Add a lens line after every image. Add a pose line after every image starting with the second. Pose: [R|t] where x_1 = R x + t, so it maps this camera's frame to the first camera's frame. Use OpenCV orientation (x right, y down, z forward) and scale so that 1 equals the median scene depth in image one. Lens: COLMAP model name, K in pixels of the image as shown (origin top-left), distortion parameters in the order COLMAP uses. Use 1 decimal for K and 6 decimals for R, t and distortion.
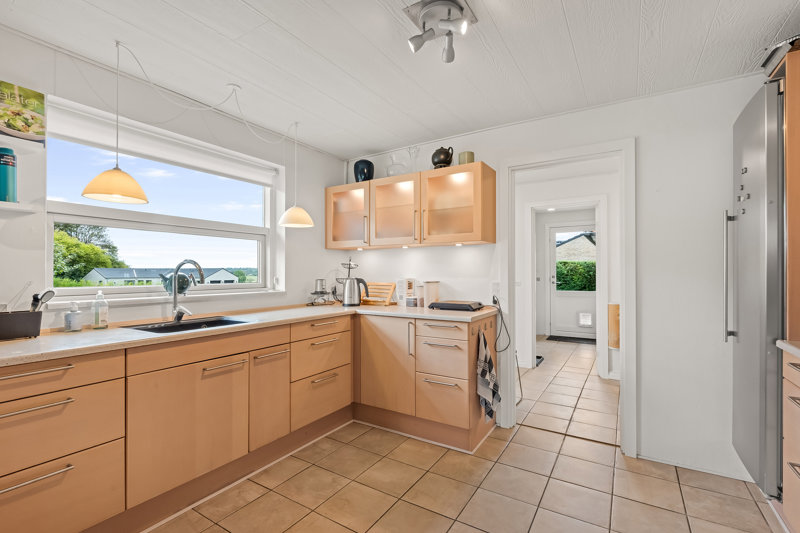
lens RADIAL K [[376.1, 0, 392.6], [0, 376.1, 266.9], [0, 0, 1]] dist [0.014144, -0.000768]
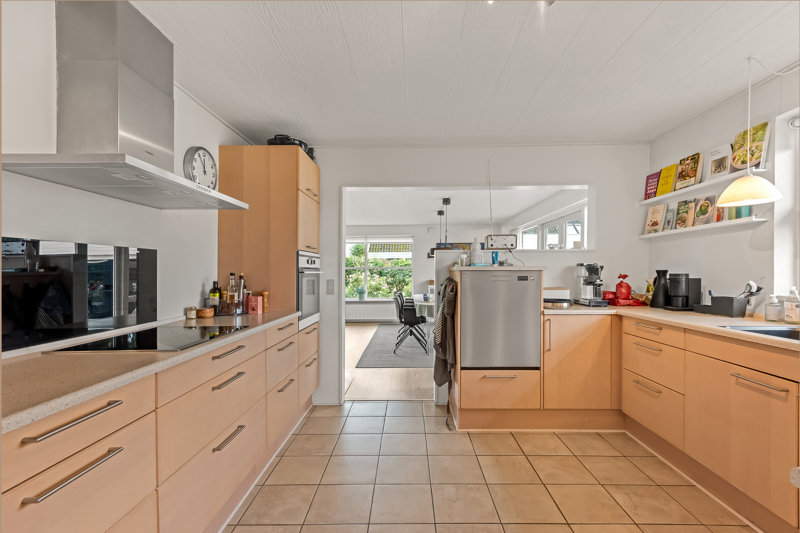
lens RADIAL K [[376.1, 0, 397.8], [0, 376.1, 269.4], [0, 0, 1]] dist [0.014144, -0.000768]
pose [[-0.845404, 0.000218, -0.534128, 0.466922], [0.006908, 0.999921, -0.010526, 0.012462], [0.534083, -0.012589, -0.845338, 0.901637]]
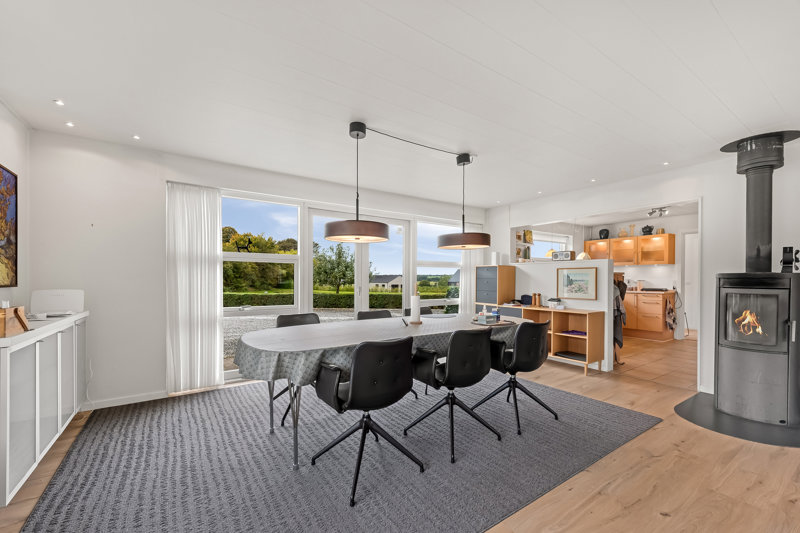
lens RADIAL K [[330.6, 0, 382.0], [0, 330.6, 277.5], [0, 0, 1]] dist [0.000344, -0.000332]
pose [[0.908347, 0.007297, -0.418153, -0.570281], [0.001323, 0.999793, 0.020321, -0.025605], [0.418215, -0.019012, 0.908149, -1.795935]]
